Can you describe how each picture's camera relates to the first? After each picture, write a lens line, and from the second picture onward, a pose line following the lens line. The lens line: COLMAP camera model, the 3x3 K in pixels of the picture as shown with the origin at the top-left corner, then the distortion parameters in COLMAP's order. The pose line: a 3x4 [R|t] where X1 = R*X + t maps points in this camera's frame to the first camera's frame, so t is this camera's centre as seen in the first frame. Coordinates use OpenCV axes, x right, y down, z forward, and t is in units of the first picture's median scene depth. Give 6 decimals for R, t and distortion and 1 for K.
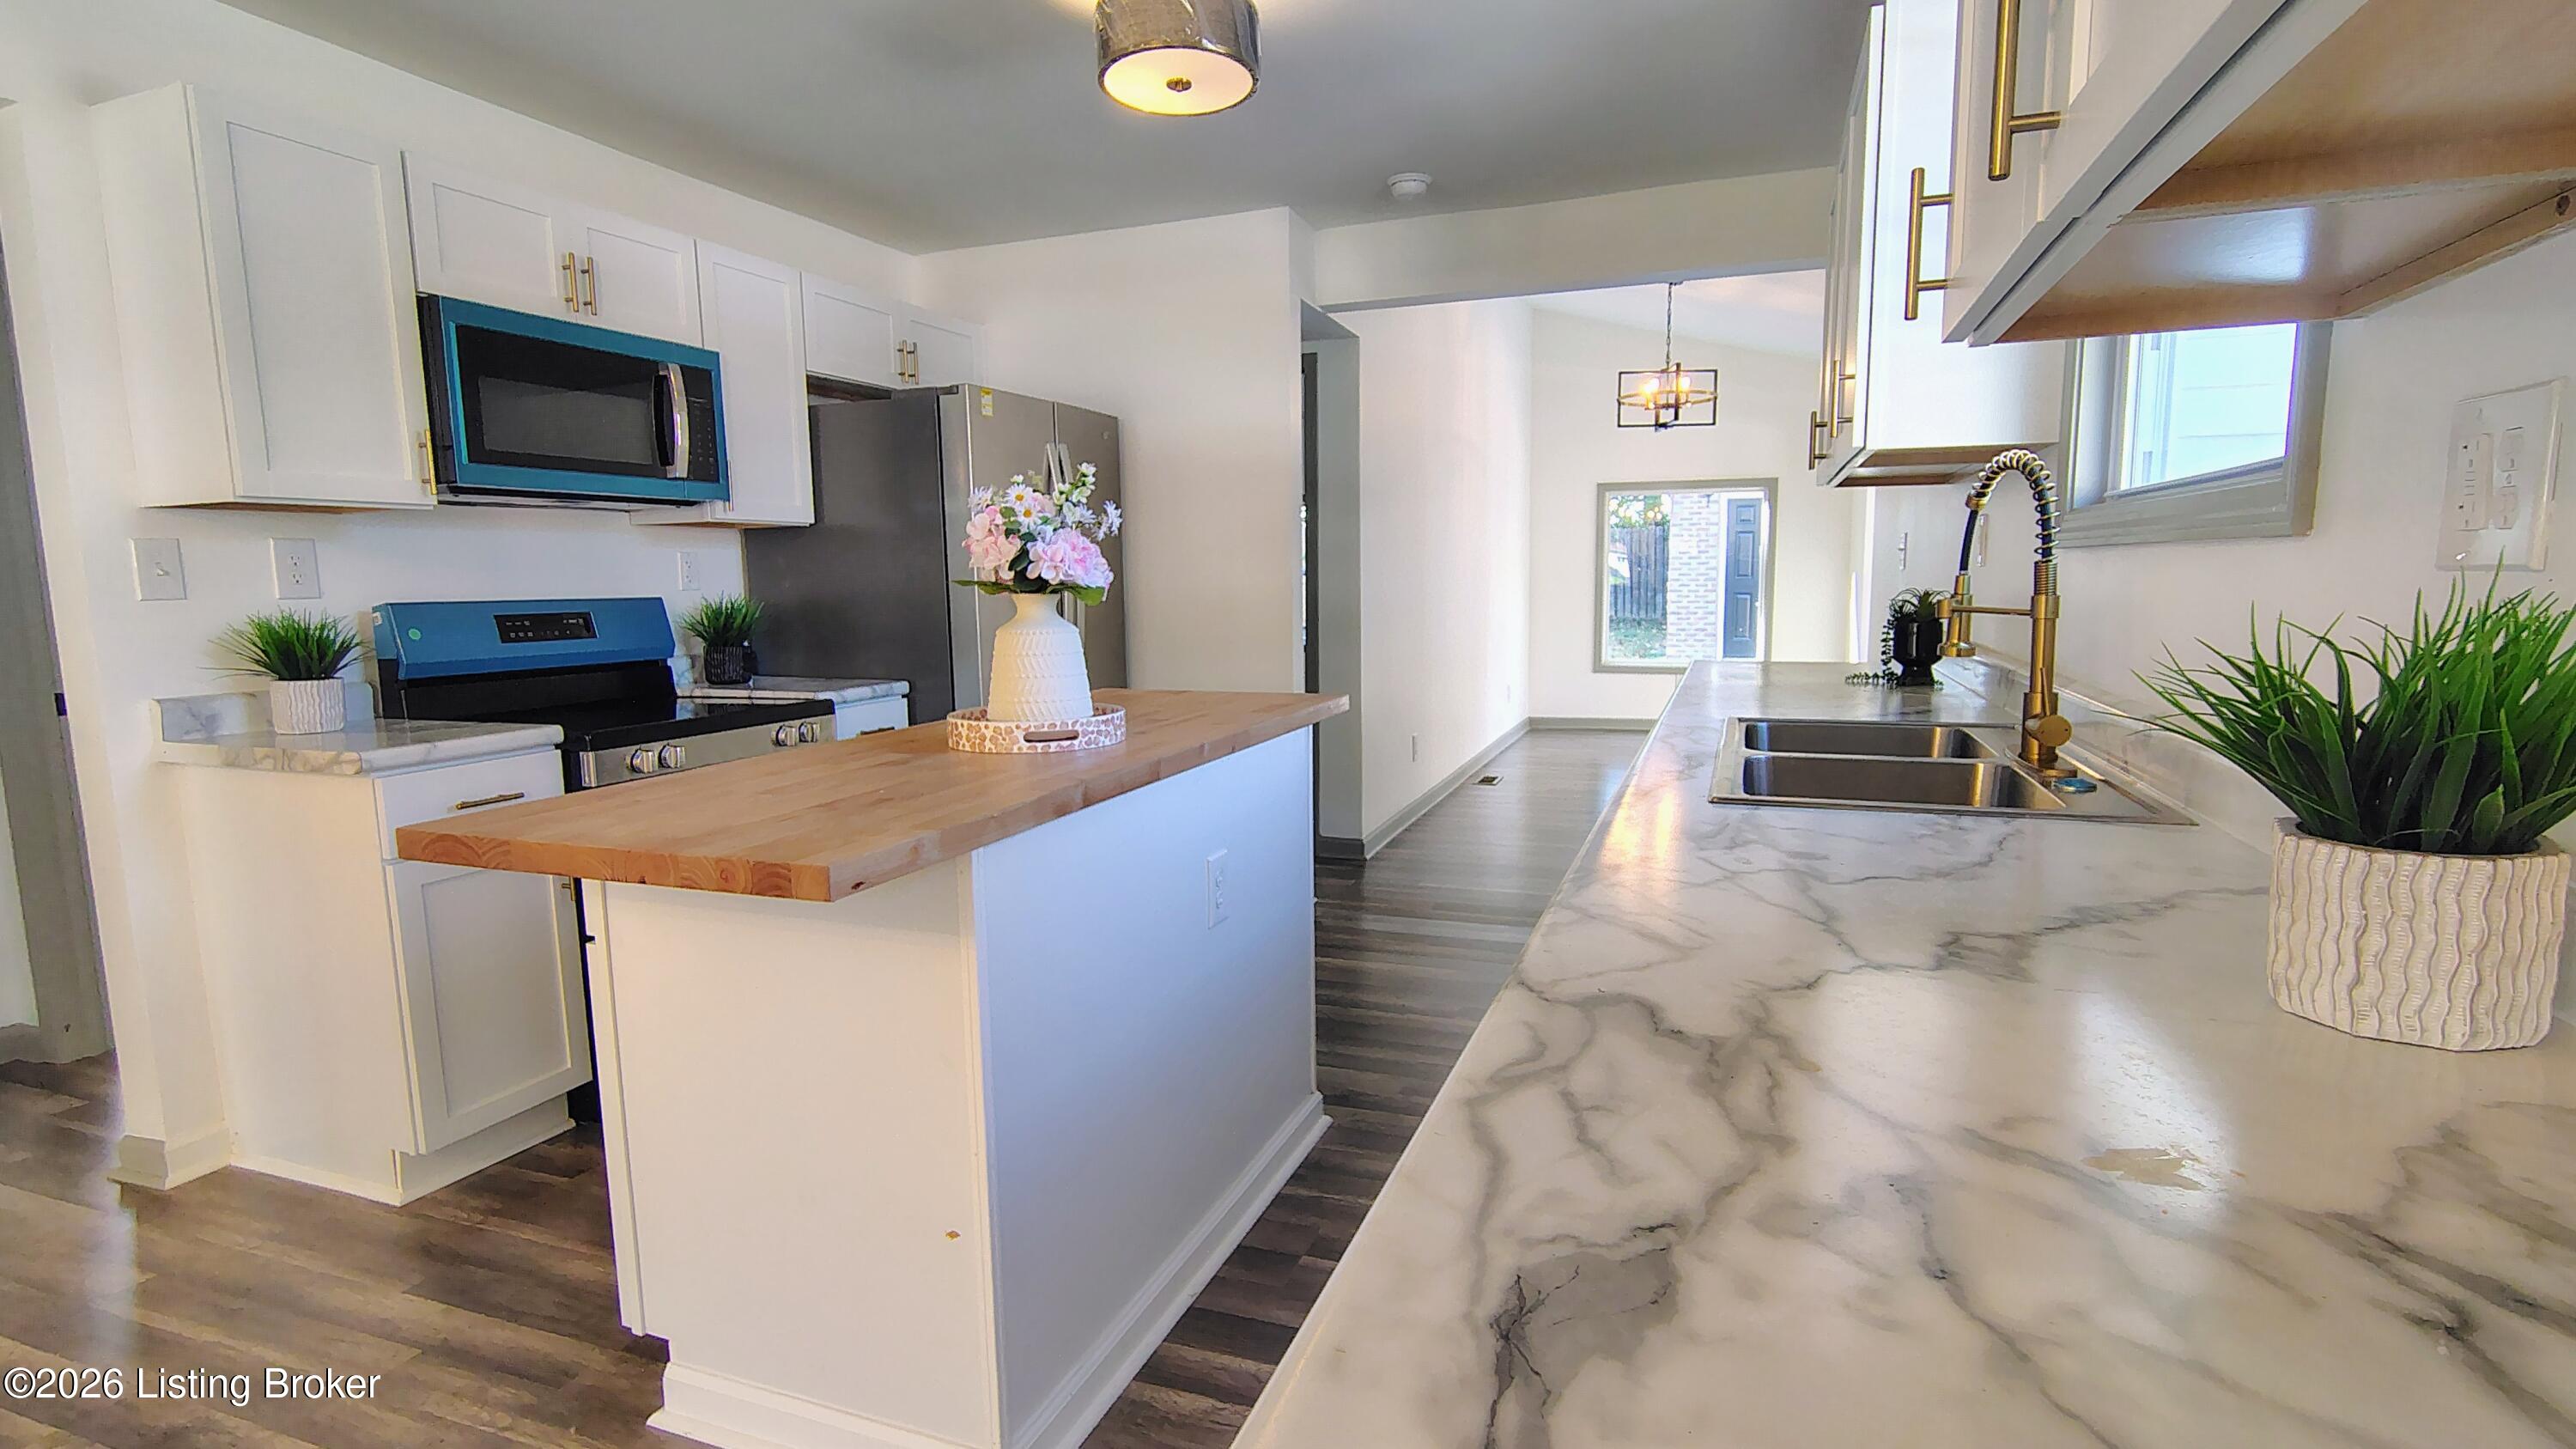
lens RADIAL K [[1211.0, 0, 1294.3], [0, 1211.0, 729.6], [0, 0, 1]] dist [-0.011193, 0.005524]
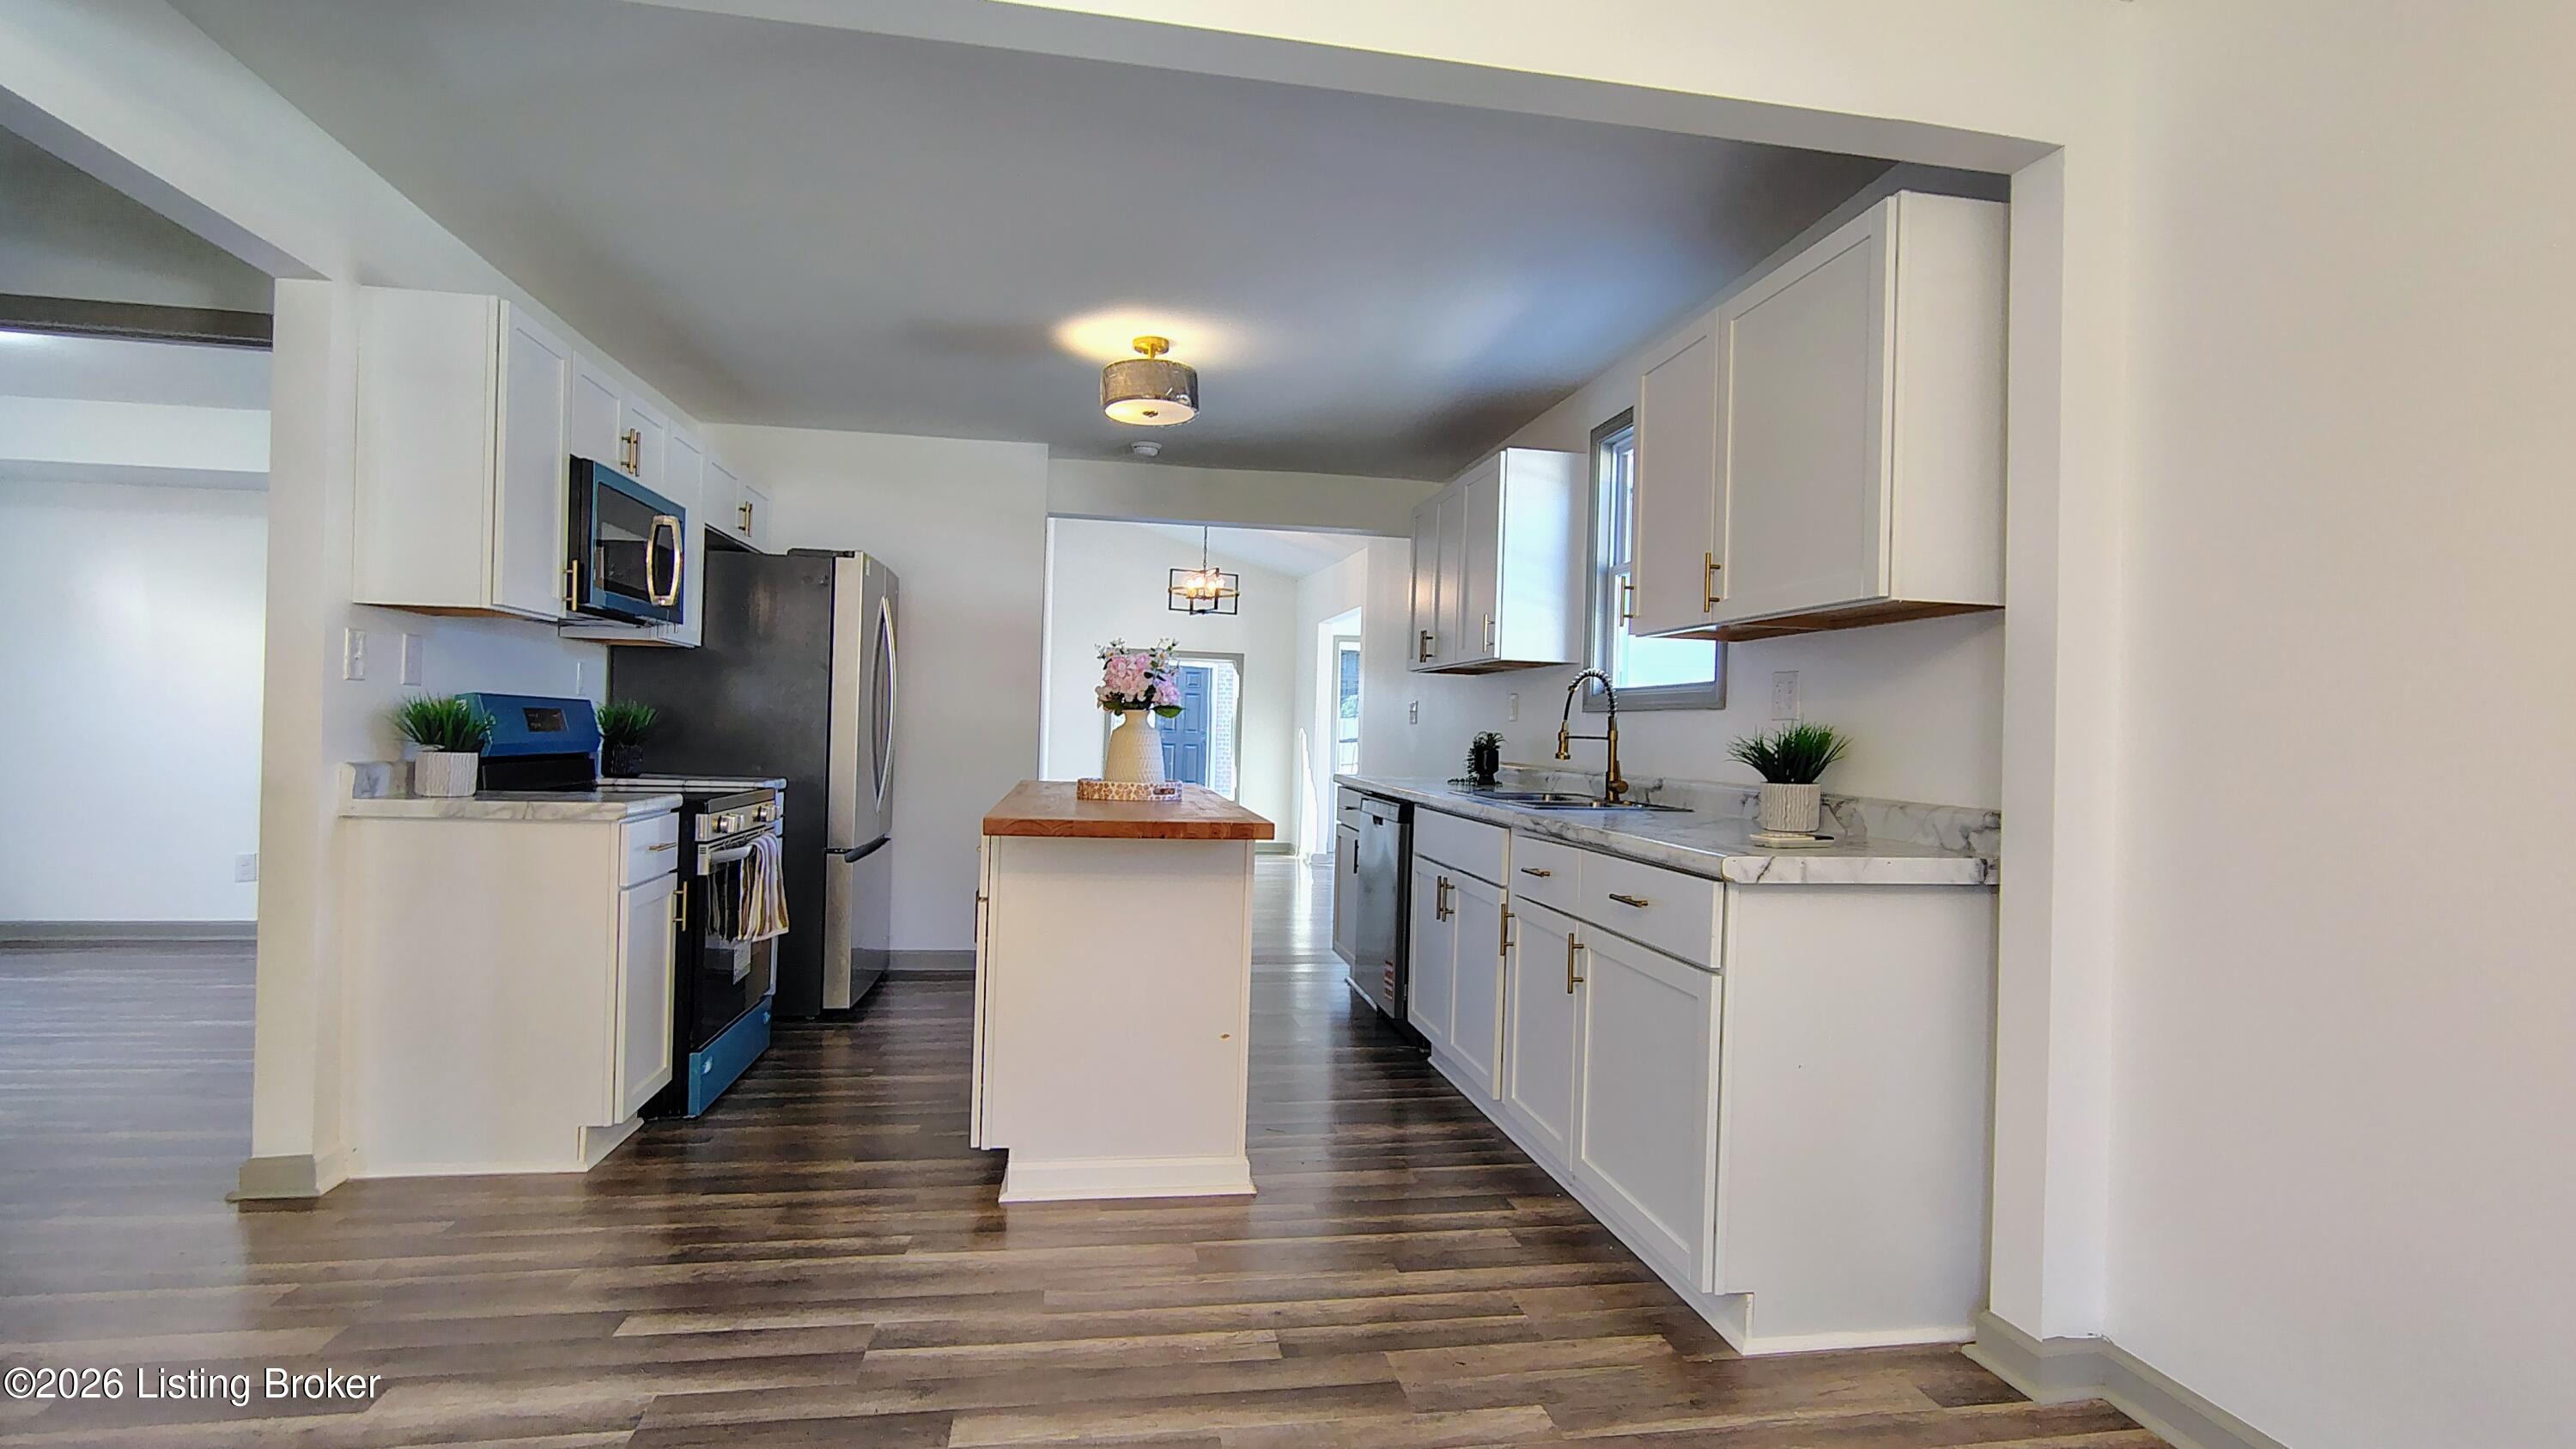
lens RADIAL K [[1211.0, 0, 1294.3], [0, 1211.0, 729.6], [0, 0, 1]] dist [-0.011193, 0.005524]
pose [[0.864515, 0.040502, 0.500972, -0.668703], [0.022540, 0.992621, -0.119146, 0.093971], [-0.502101, 0.114295, 0.857223, -0.436638]]
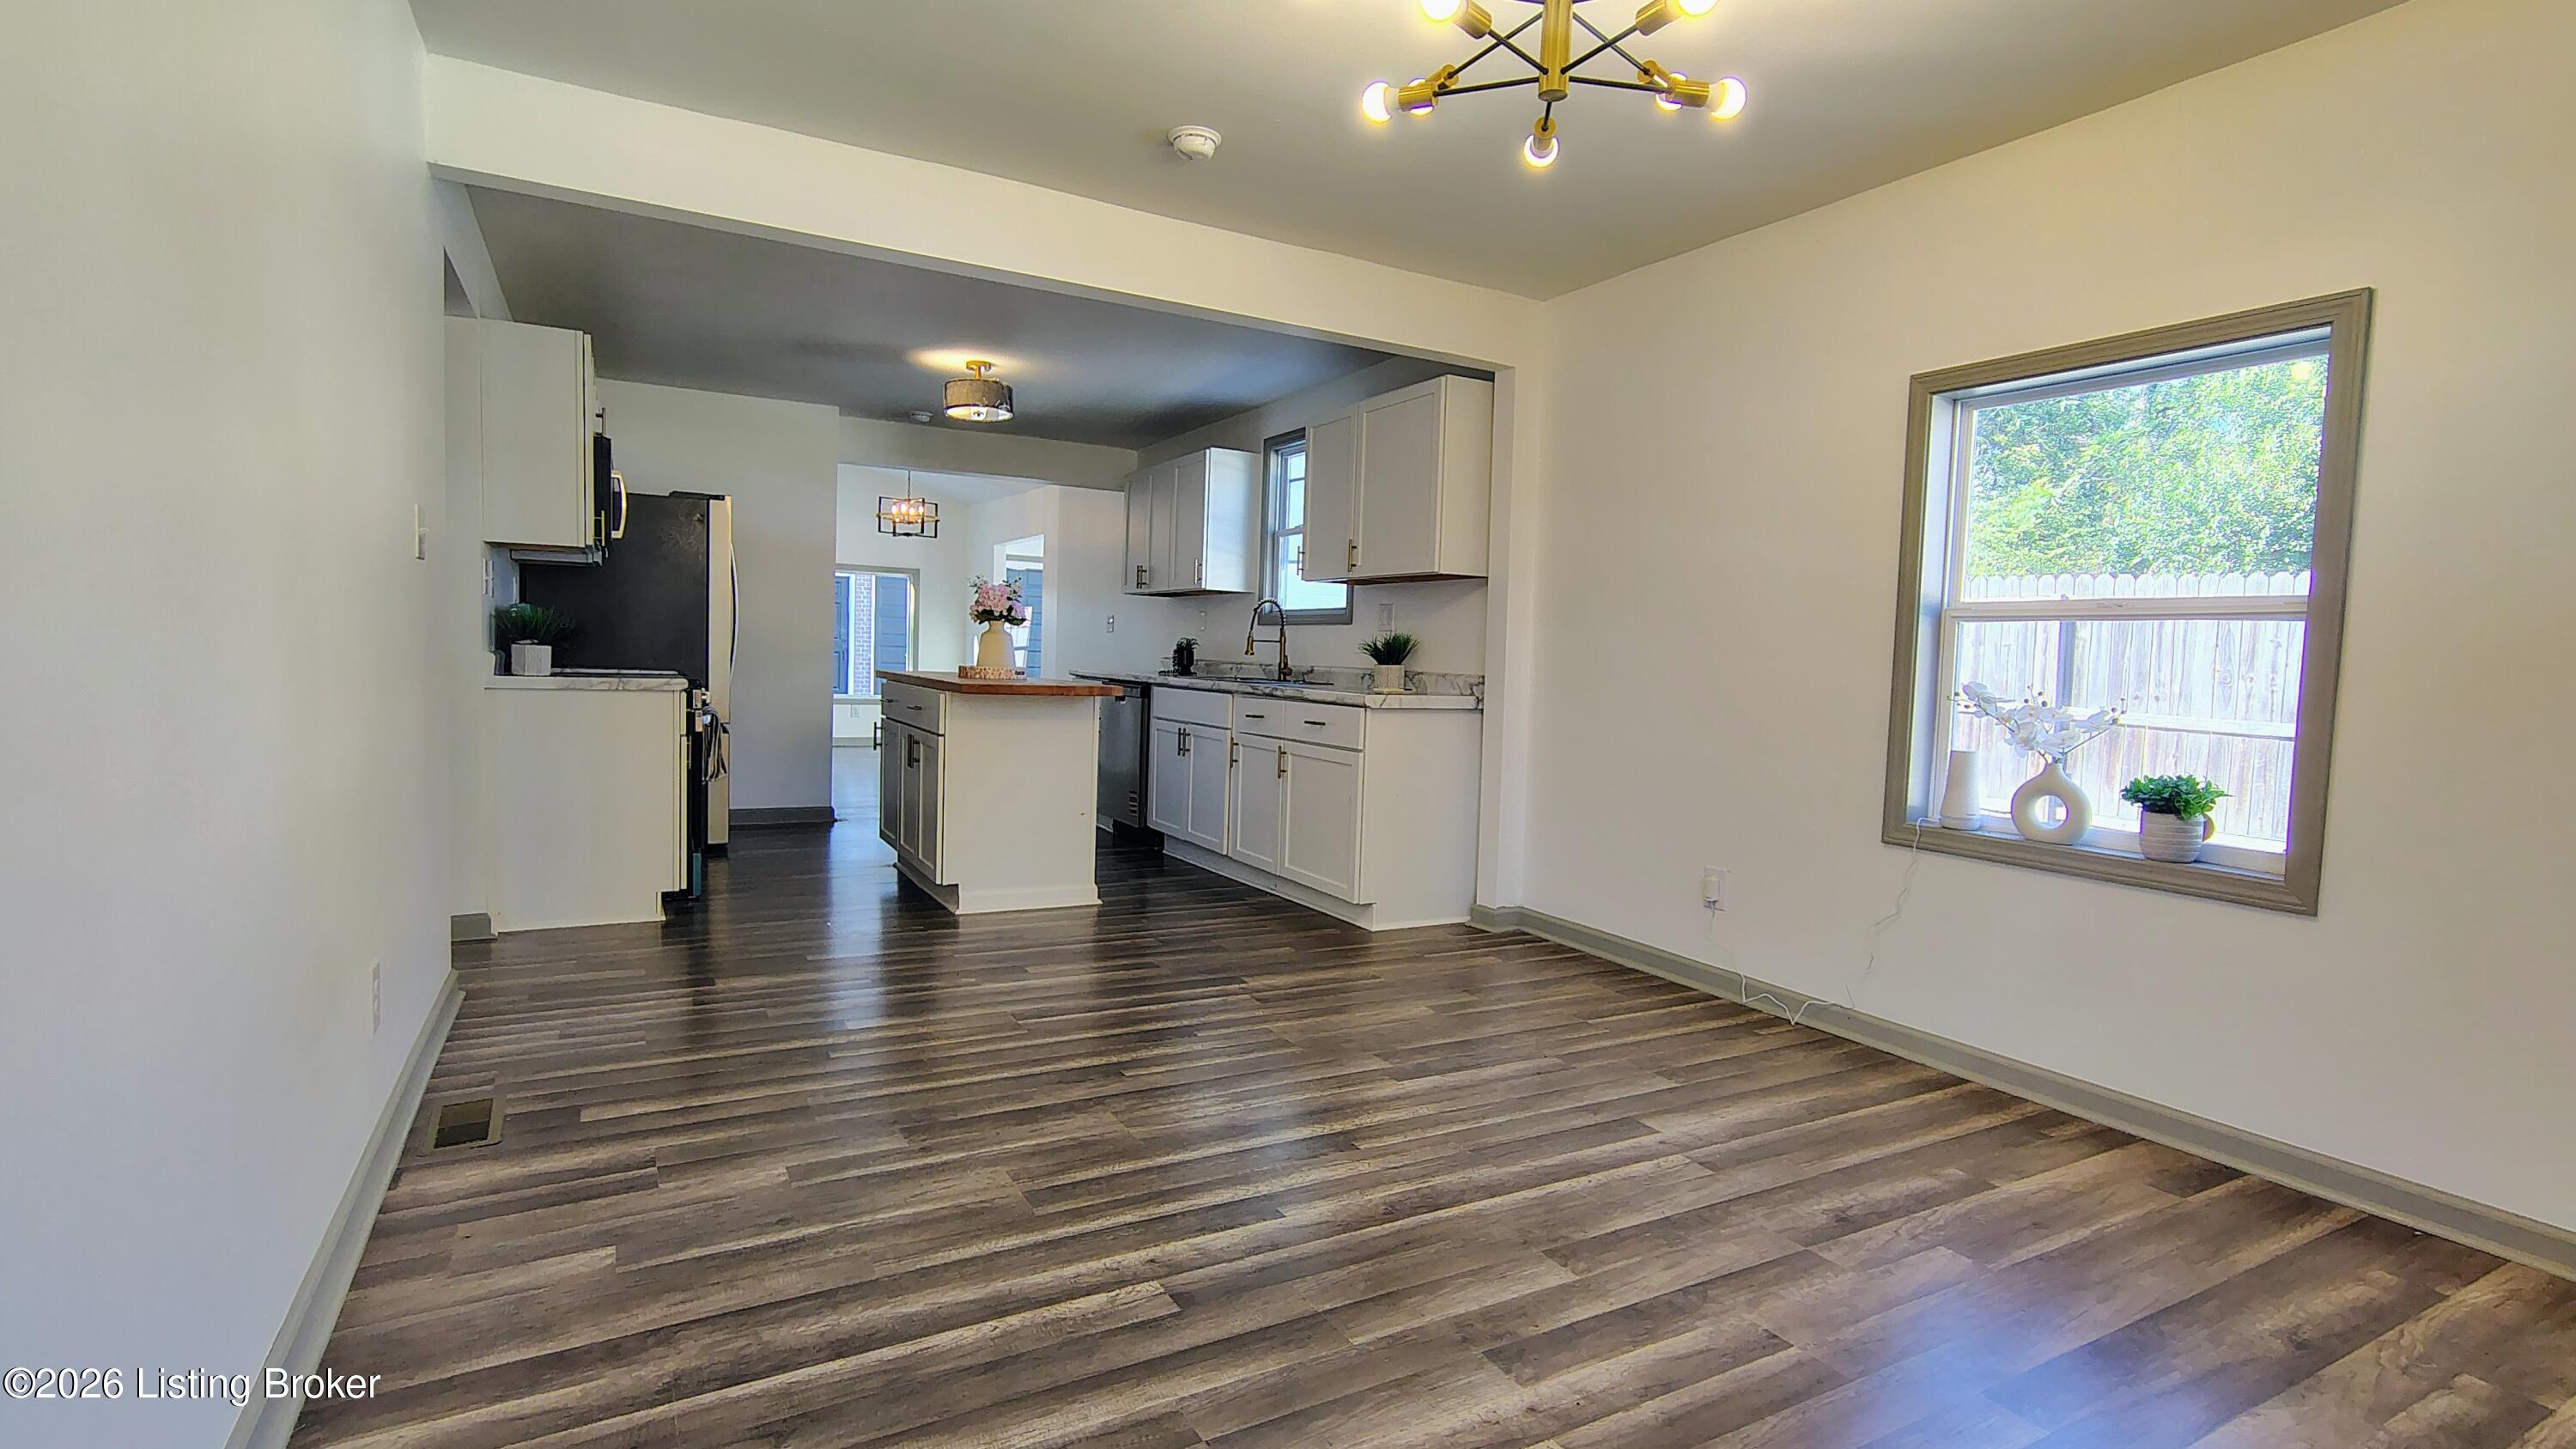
lens RADIAL K [[1203.9, 0, 1295.4], [0, 1203.9, 728.2], [0, 0, 1]] dist [-0.015339, 0.010161]
pose [[0.648221, -0.010053, 0.761386, -1.365400], [0.054277, 0.997979, -0.033033, 0.185195], [-0.759515, 0.062739, 0.647457, -0.895911]]
